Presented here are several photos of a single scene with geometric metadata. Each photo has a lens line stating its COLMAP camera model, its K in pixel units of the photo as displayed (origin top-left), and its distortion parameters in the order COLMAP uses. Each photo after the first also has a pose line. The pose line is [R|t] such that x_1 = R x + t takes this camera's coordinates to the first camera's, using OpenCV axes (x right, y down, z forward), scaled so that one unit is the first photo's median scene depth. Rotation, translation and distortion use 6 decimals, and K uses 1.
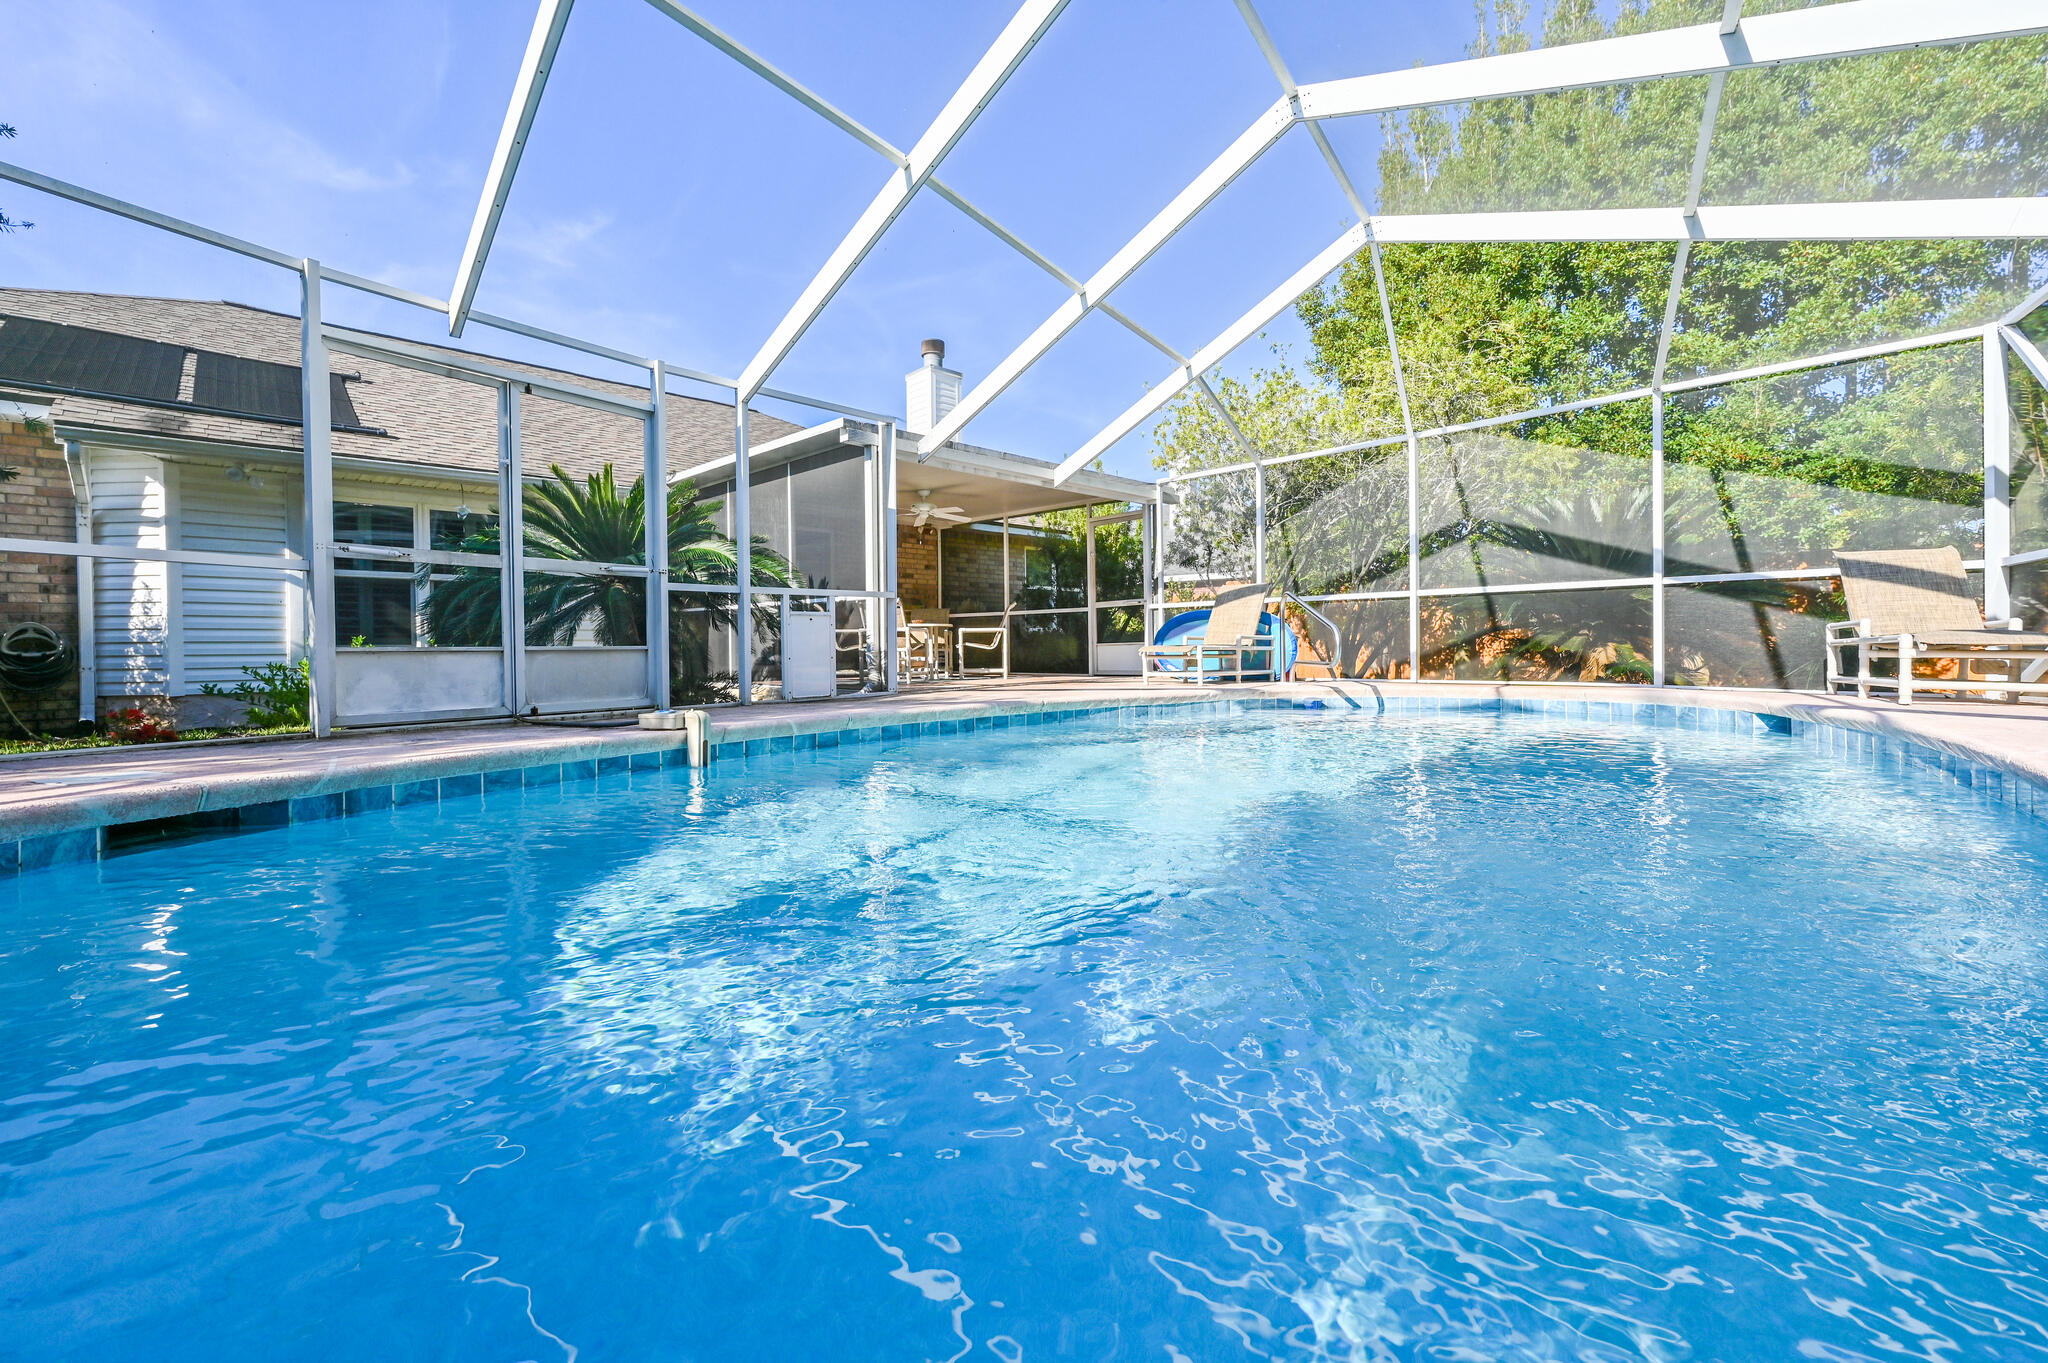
lens RADIAL K [[802.6, 0, 1016.3], [0, 802.6, 653.4], [0, 0, 1]] dist [-0.000297, 0.000224]
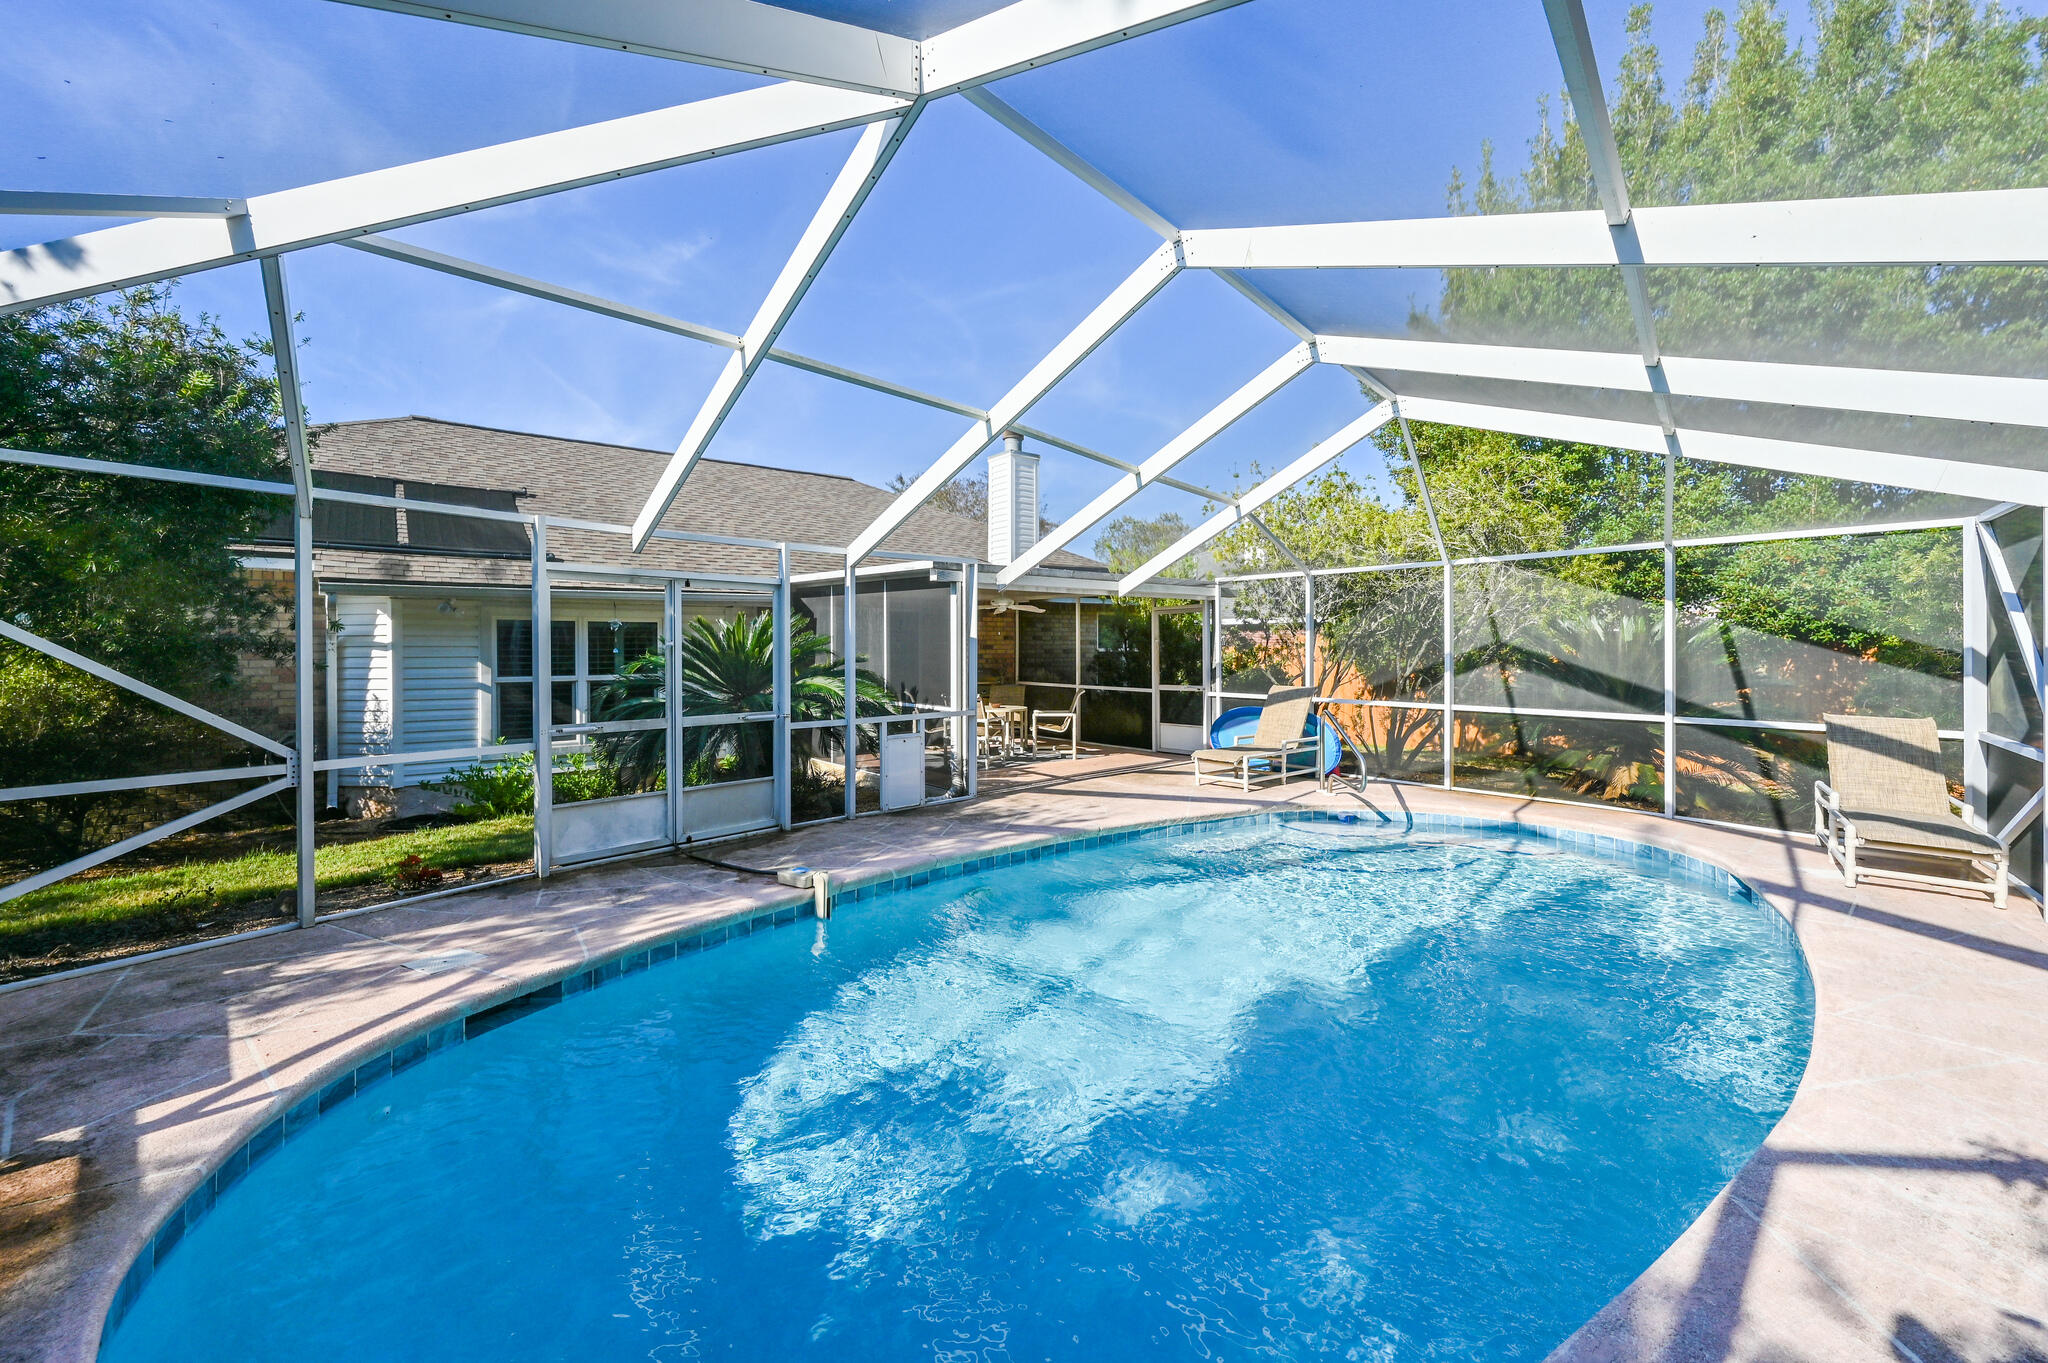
lens RADIAL K [[804.3, 0, 1029.8], [0, 804.3, 647.6], [0, 0, 1]] dist [0.000348, -0.000124]
pose [[0.996436, 0.008894, -0.083879, 0.023059], [-0.009391, 0.999941, -0.005532, -0.159882], [0.083825, 0.006300, 0.996461, -0.148545]]
